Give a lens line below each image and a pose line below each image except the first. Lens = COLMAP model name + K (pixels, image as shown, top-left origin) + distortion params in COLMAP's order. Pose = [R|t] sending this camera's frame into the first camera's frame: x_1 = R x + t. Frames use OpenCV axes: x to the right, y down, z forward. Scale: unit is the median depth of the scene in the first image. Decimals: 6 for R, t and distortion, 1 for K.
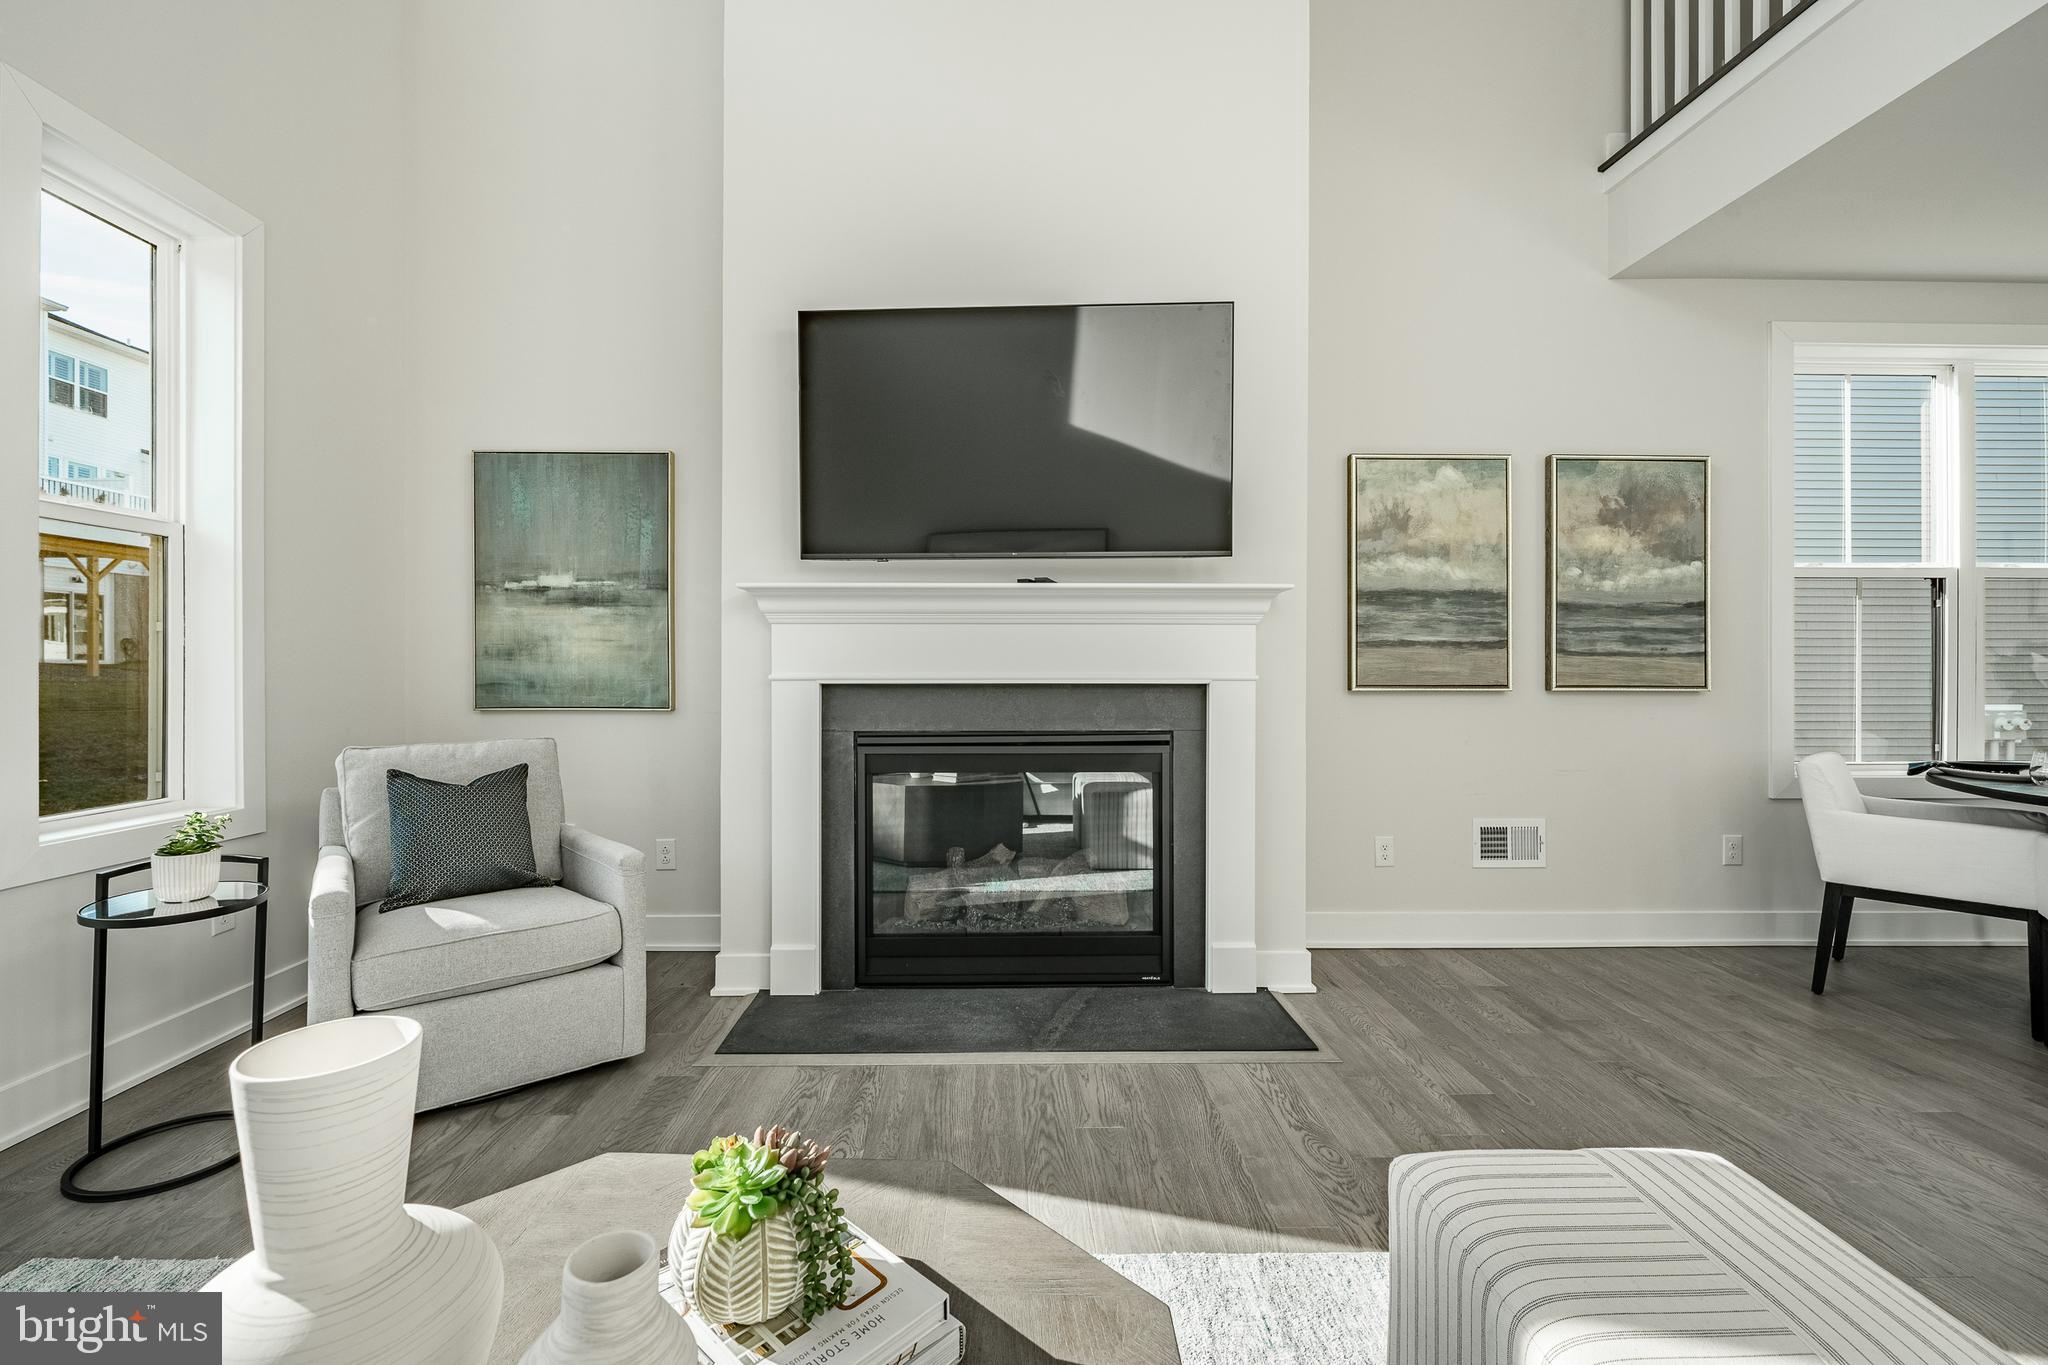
lens RADIAL K [[874.2, 0, 1026.8], [0, 874.2, 665.4], [0, 0, 1]] dist [-0.002549, -0.001455]
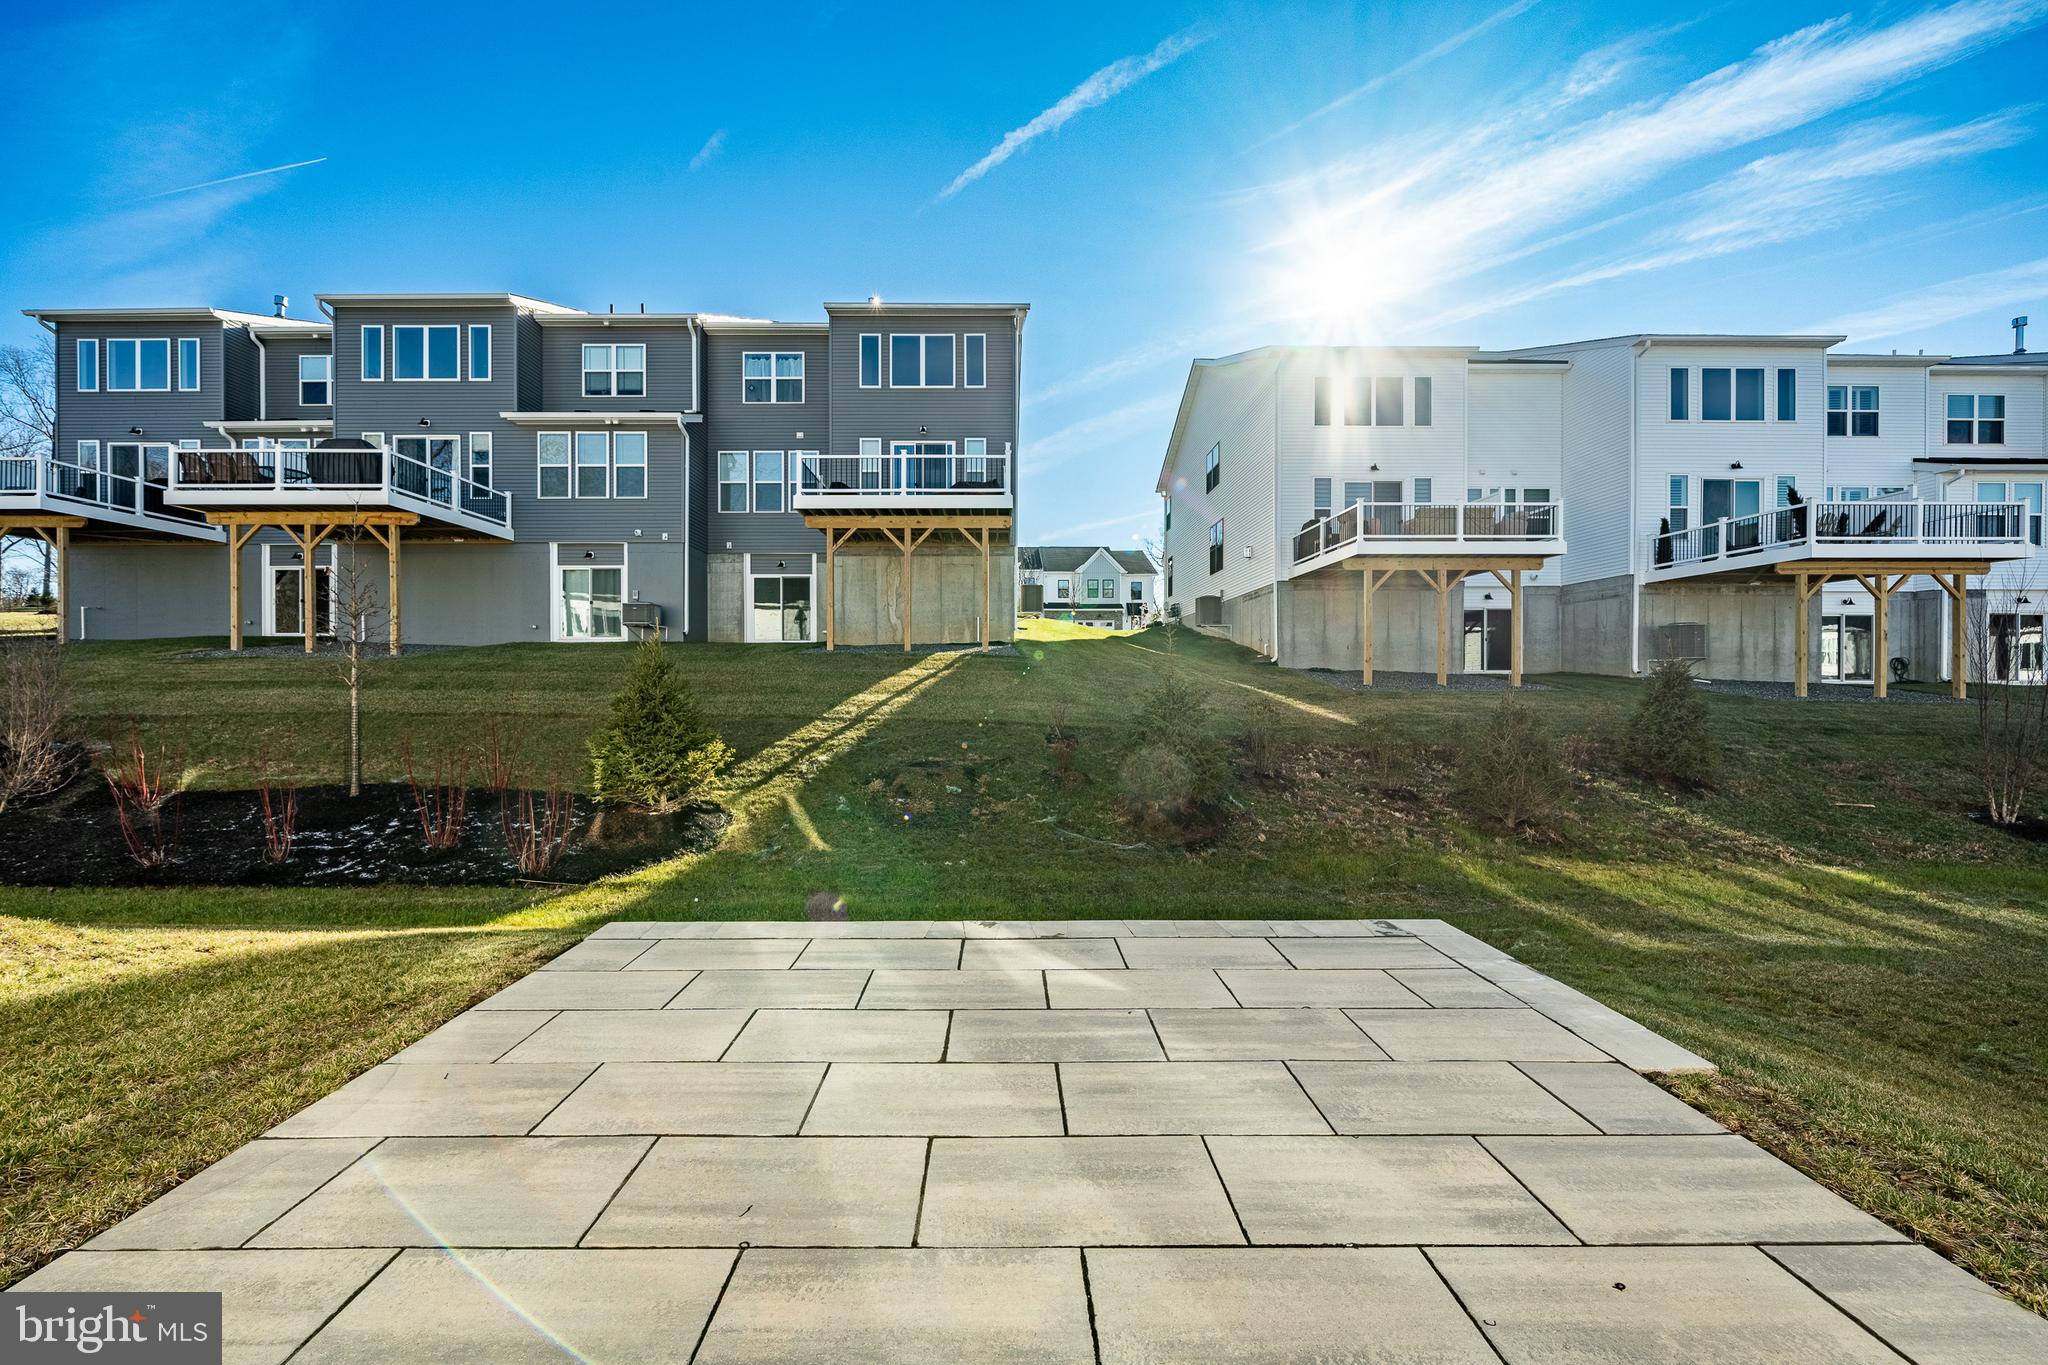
lens RADIAL K [[830.1, 0, 992.3], [0, 830.1, 694.9], [0, 0, 1]] dist [-0.012162, 0.001209]
pose [[-0.030312, 0.011032, -0.999480, -0.681804], [0.003521, 0.999934, 0.010930, -0.023557], [0.999534, -0.003188, -0.030349, 0.165248]]
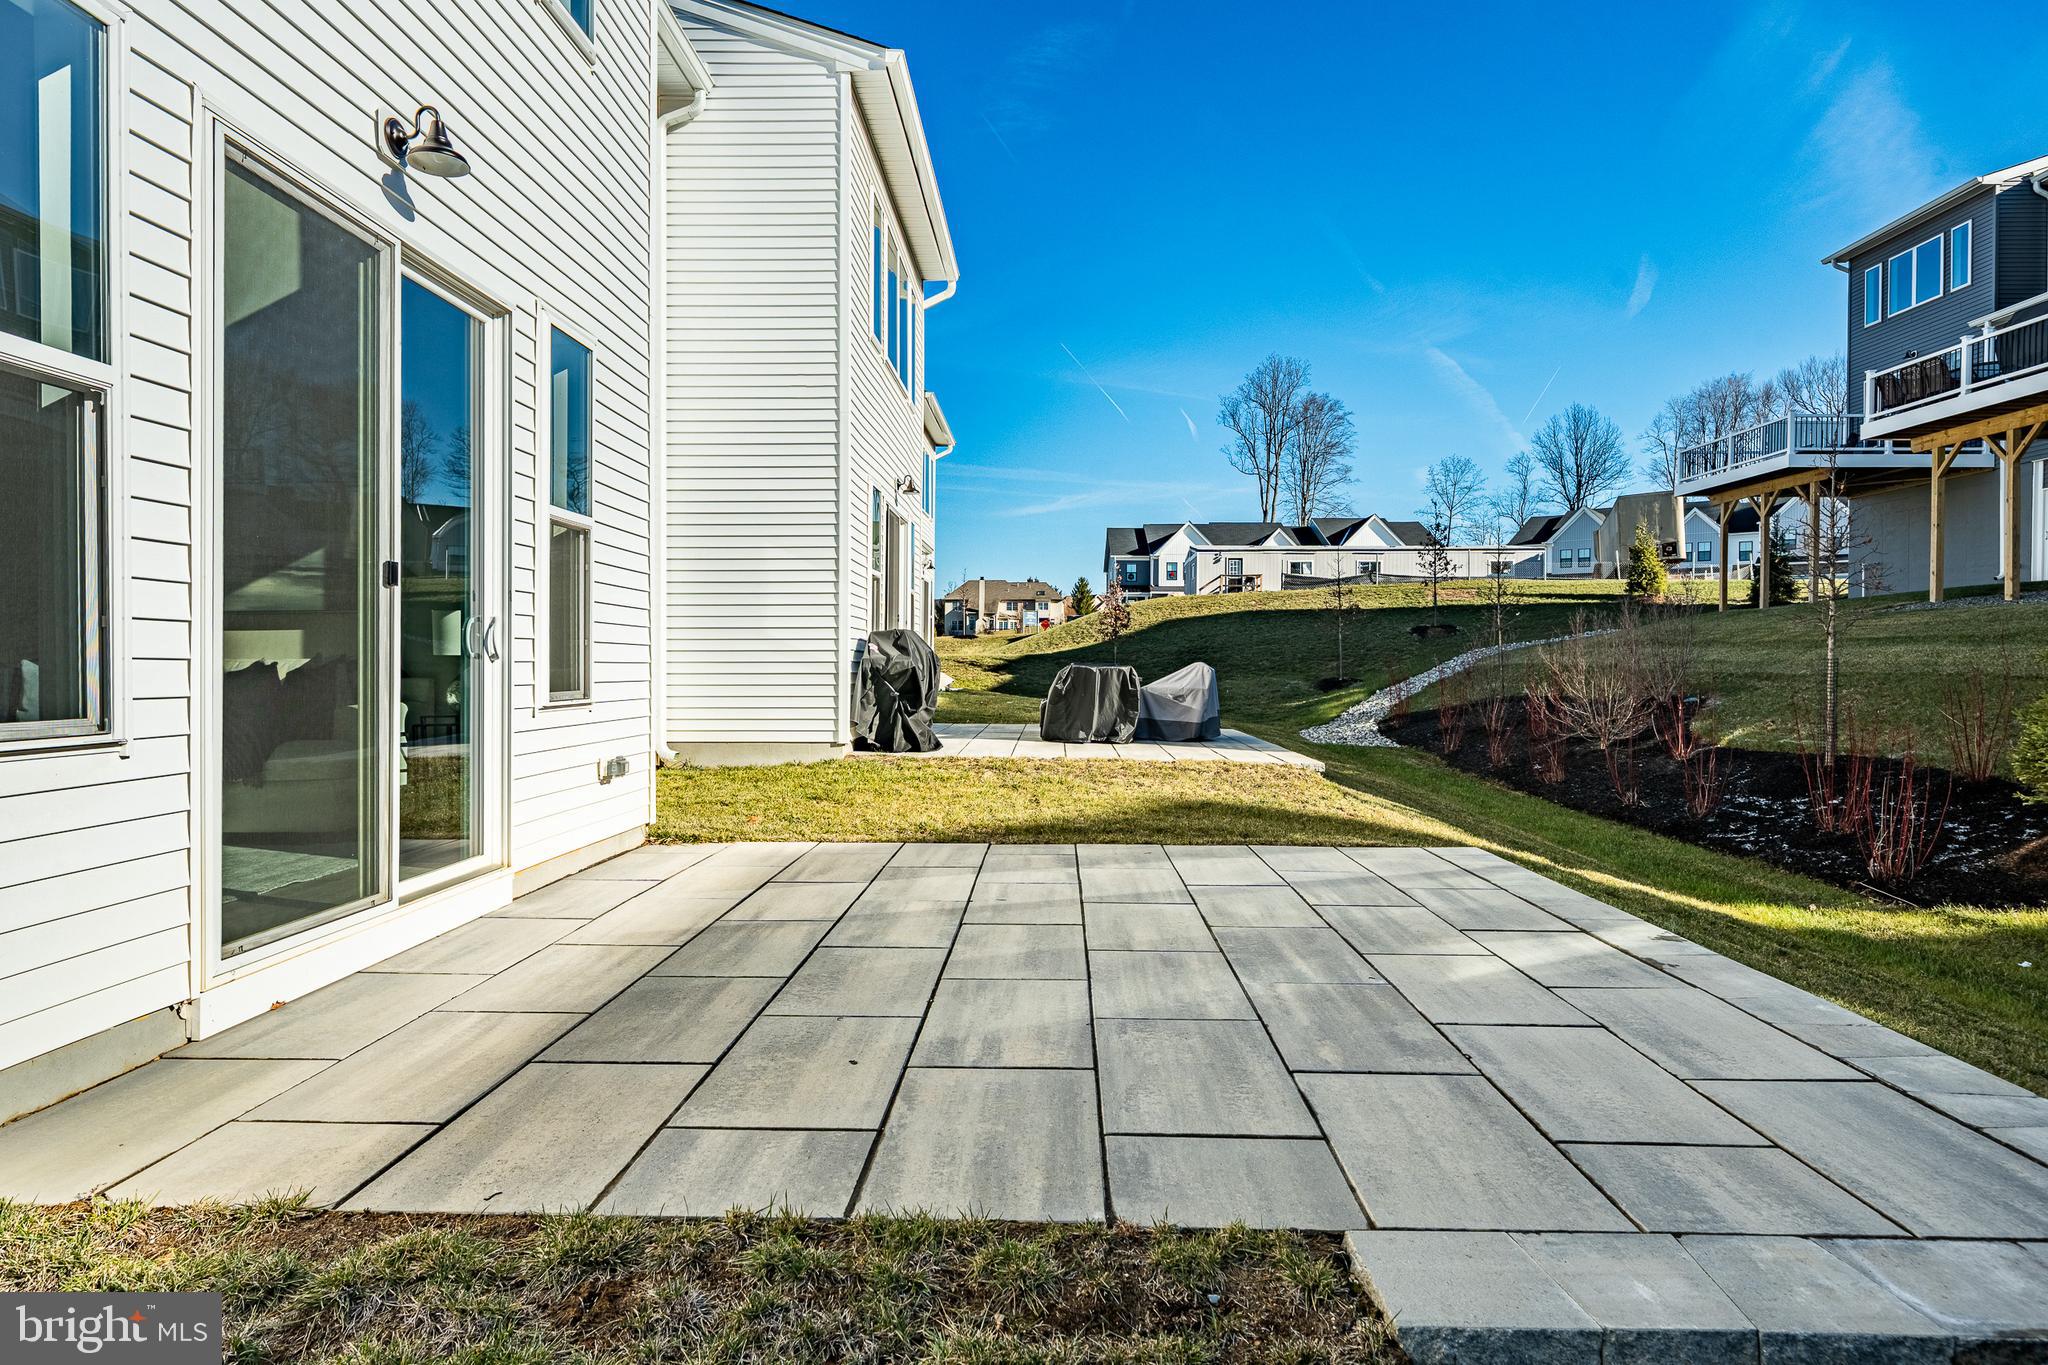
lens RADIAL K [[1139.5, 0, 1024.9], [0, 1139.5, 674.4], [0, 0, 1]] dist [-0.000011, -0.002520]
pose [[-0.998528, -0.001798, 0.054212, -1.310433], [-0.001291, 0.999955, 0.009393, 0.054507], [-0.054227, 0.009309, -0.998485, 1.256973]]
